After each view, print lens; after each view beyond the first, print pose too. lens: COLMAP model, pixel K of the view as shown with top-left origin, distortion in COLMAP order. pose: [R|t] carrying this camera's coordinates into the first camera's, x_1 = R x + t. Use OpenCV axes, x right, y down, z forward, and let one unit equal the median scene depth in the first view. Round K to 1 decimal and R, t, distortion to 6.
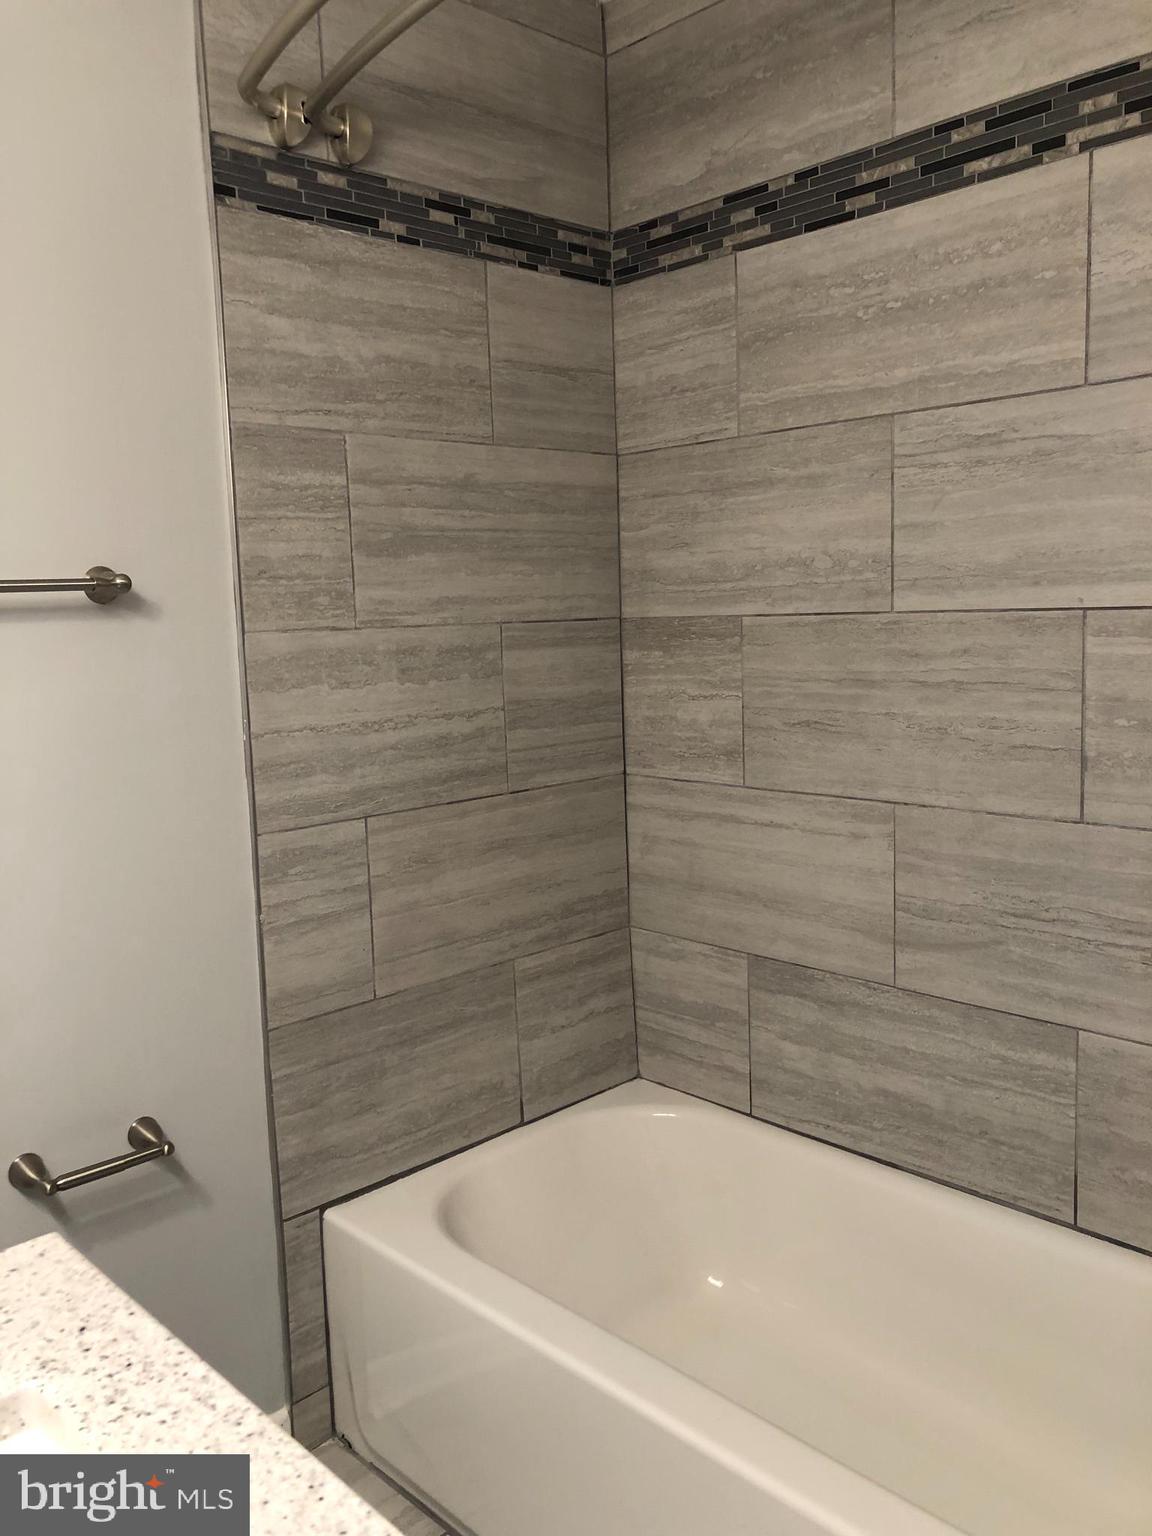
lens RADIAL K [[1257.6, 0, 575.7], [0, 1257.6, 762.9], [0, 0, 1]] dist [0.042474, -0.078561]
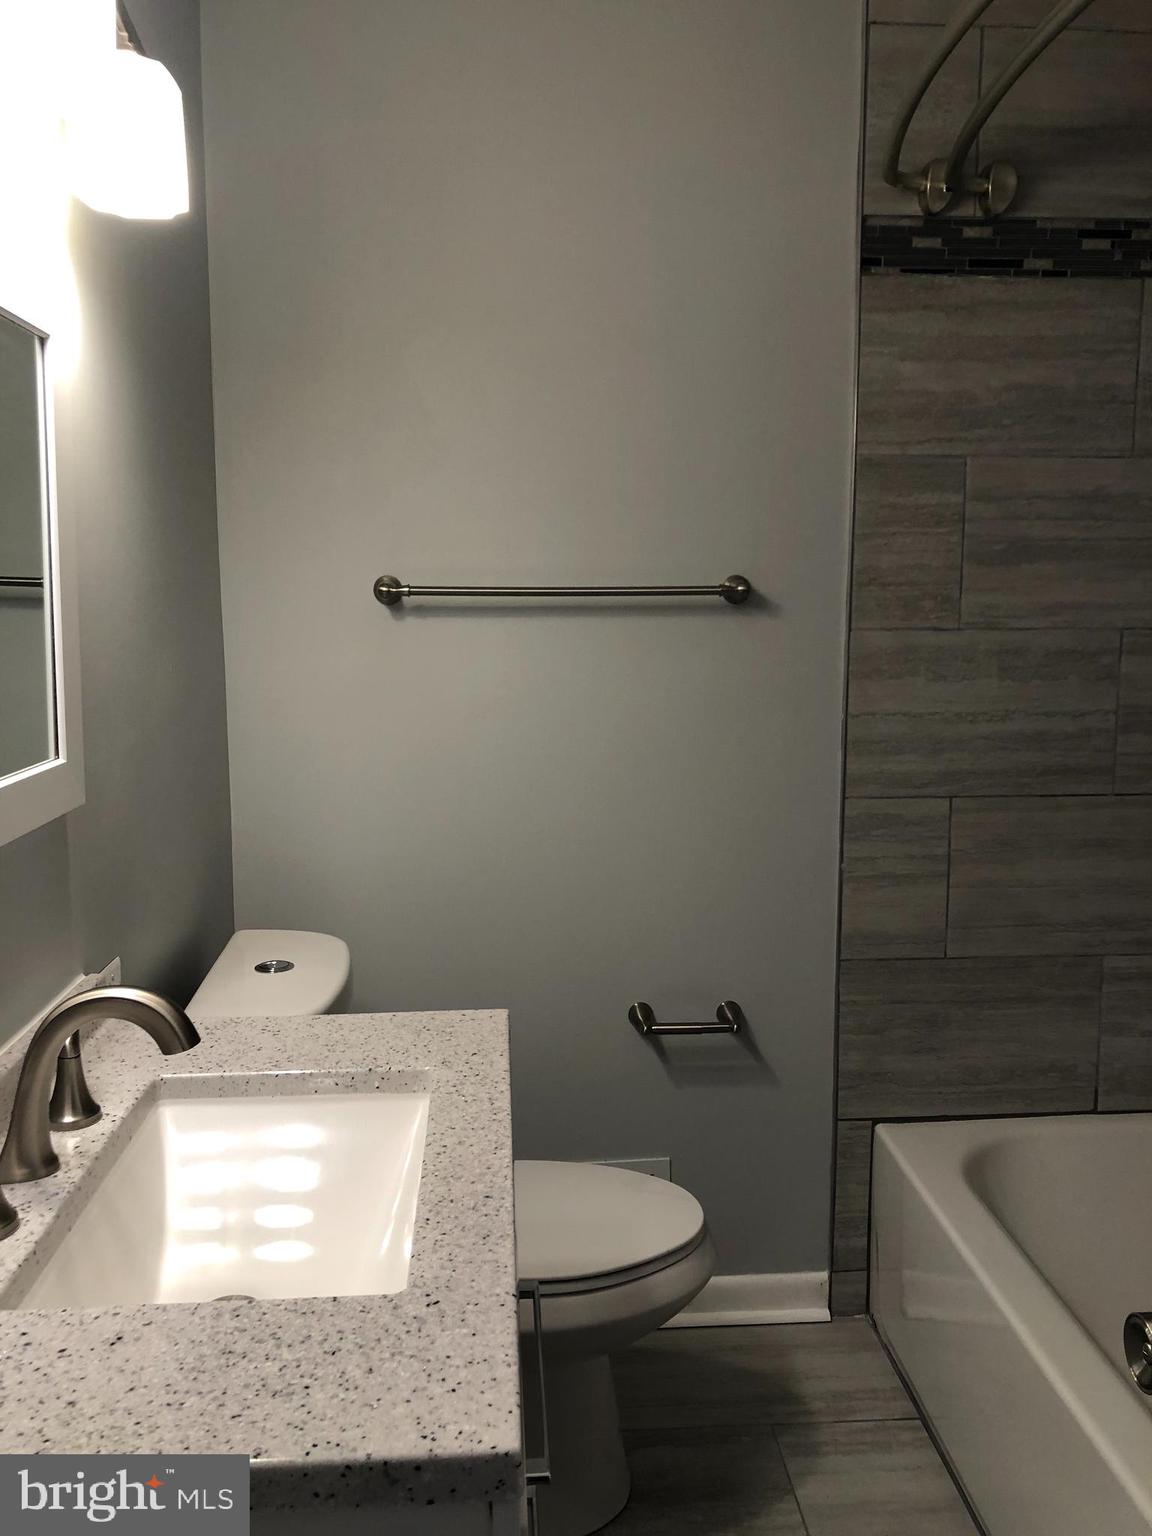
lens RADIAL K [[1243.7, 0, 577.1], [0, 1243.7, 771.5], [0, 0, 1]] dist [0.002436, 0.007768]
pose [[0.768362, 0.120393, -0.628589, 0.279495], [-0.102092, 0.992628, 0.065324, -0.018390], [0.631820, 0.013981, 0.774989, -0.078990]]
